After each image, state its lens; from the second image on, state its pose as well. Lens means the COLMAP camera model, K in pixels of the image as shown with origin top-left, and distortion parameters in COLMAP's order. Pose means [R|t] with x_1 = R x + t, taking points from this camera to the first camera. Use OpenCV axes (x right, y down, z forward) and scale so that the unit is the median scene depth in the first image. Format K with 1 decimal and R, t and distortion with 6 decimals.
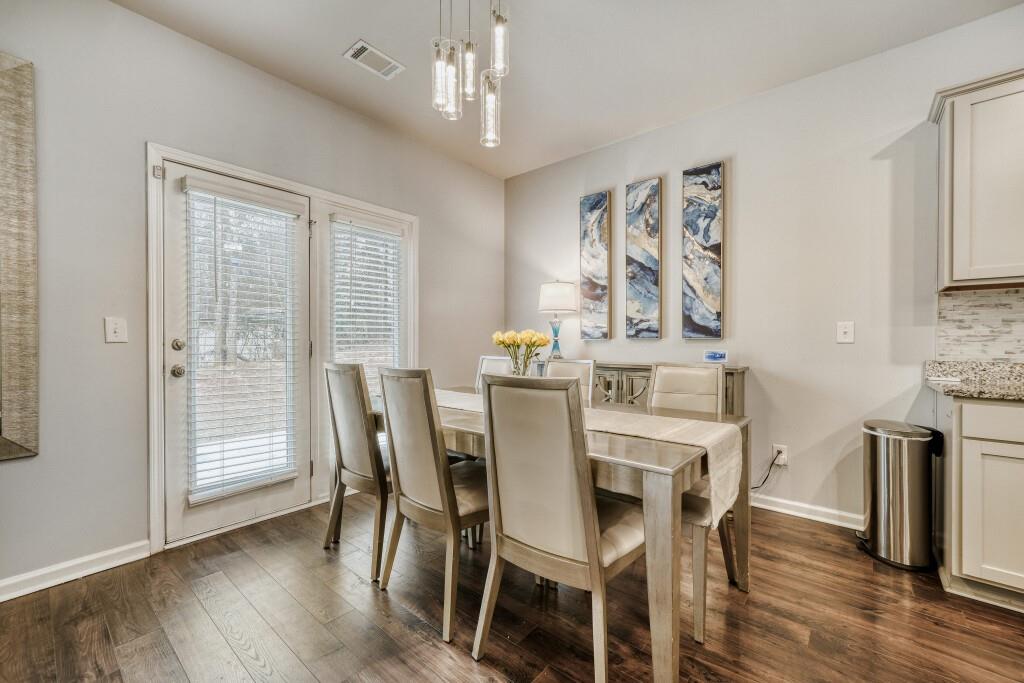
lens RADIAL K [[412.9, 0, 516.7], [0, 412.9, 340.9], [0, 0, 1]] dist [-0.001398, 0.001832]
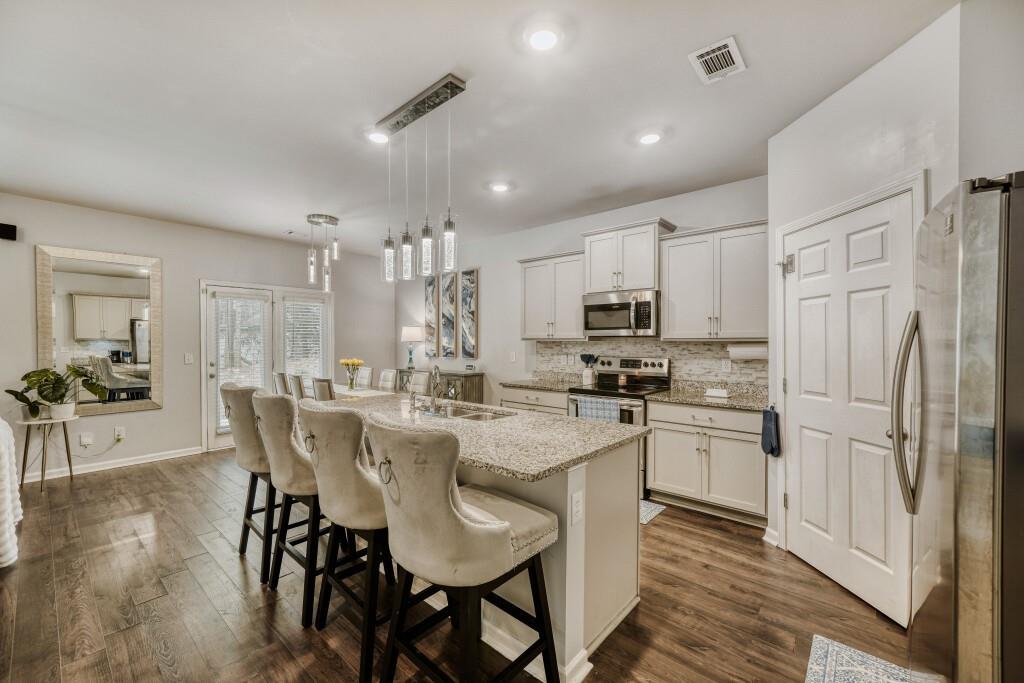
lens RADIAL K [[412.9, 0, 501.8], [0, 412.9, 340.7], [0, 0, 1]] dist [-0.001398, 0.001832]
pose [[0.999316, -0.004389, -0.036709, 0.885569], [0.004382, 0.999990, -0.000246, -0.114855], [0.036710, 0.000085, 0.999326, -1.252303]]
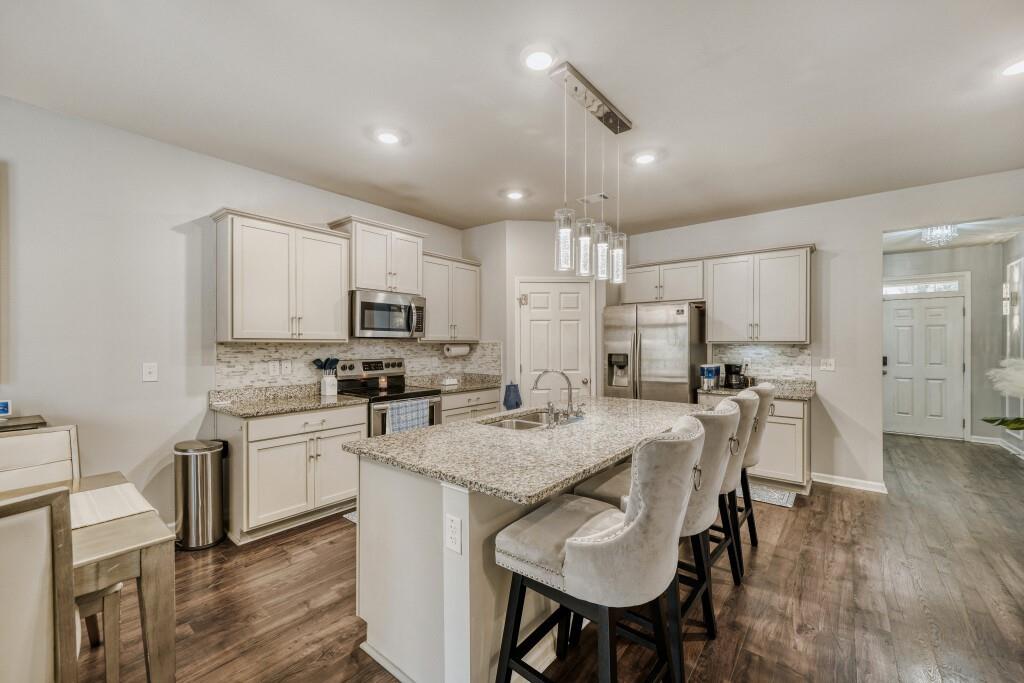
lens RADIAL K [[412.9, 0, 506.6], [0, 412.9, 340.5], [0, 0, 1]] dist [-0.001398, 0.001832]
pose [[-0.011528, 0.001444, 0.999933, -0.390227], [-0.003534, 0.999993, -0.001485, -0.119573], [-0.999927, -0.003551, -0.011523, 0.023299]]
